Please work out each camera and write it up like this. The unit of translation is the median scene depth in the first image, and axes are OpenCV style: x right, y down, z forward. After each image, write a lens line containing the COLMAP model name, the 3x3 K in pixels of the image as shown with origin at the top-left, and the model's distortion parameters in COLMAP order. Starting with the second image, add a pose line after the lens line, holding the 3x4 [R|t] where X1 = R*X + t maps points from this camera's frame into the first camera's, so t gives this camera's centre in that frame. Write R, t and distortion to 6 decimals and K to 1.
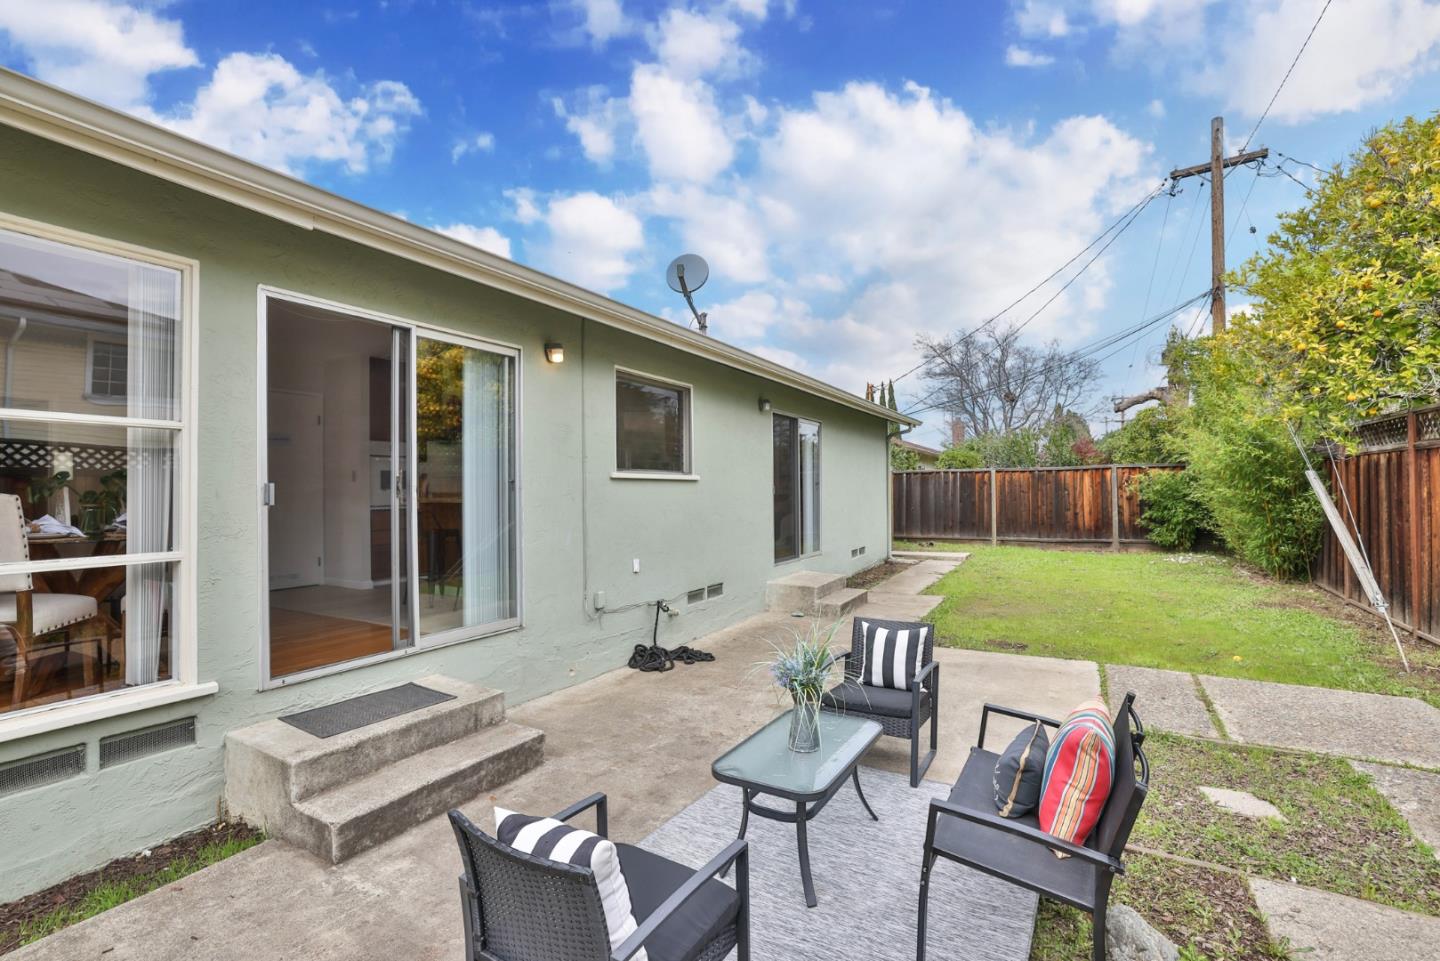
lens RADIAL K [[658.2, 0, 727.9], [0, 658.2, 478.6], [0, 0, 1]] dist [-0.035372, 0.014428]
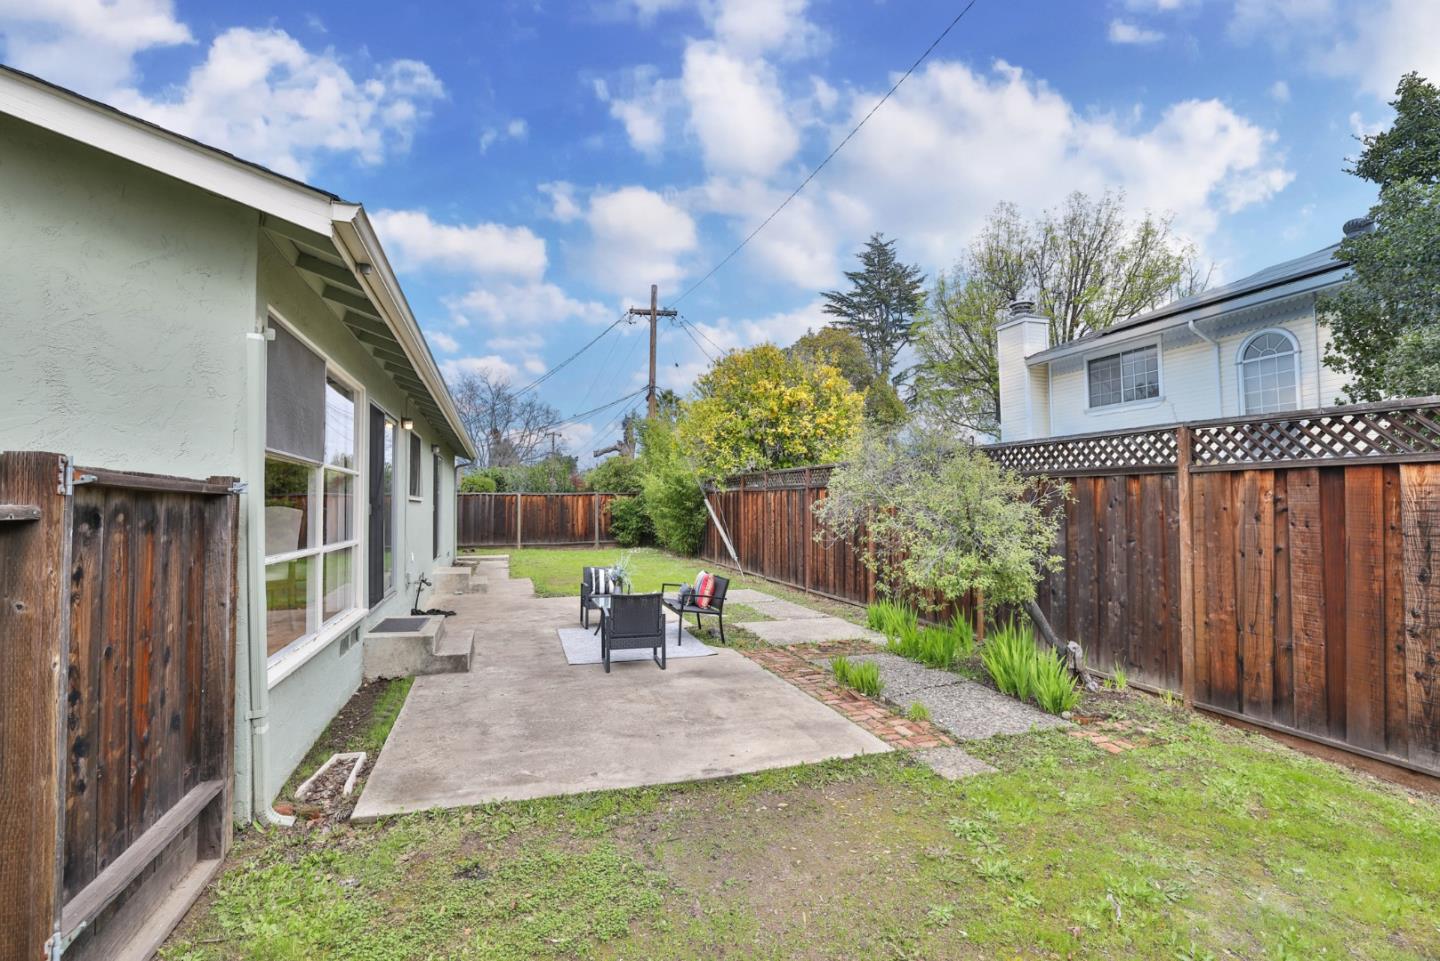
lens RADIAL K [[658.2, 0, 717.1], [0, 658.2, 482.1], [0, 0, 1]] dist [-0.035372, 0.014428]
pose [[0.676854, 0.031242, 0.735454, -0.361528], [-0.014029, 0.999465, -0.029546, -0.003754], [-0.735983, 0.009681, 0.676930, -0.259863]]
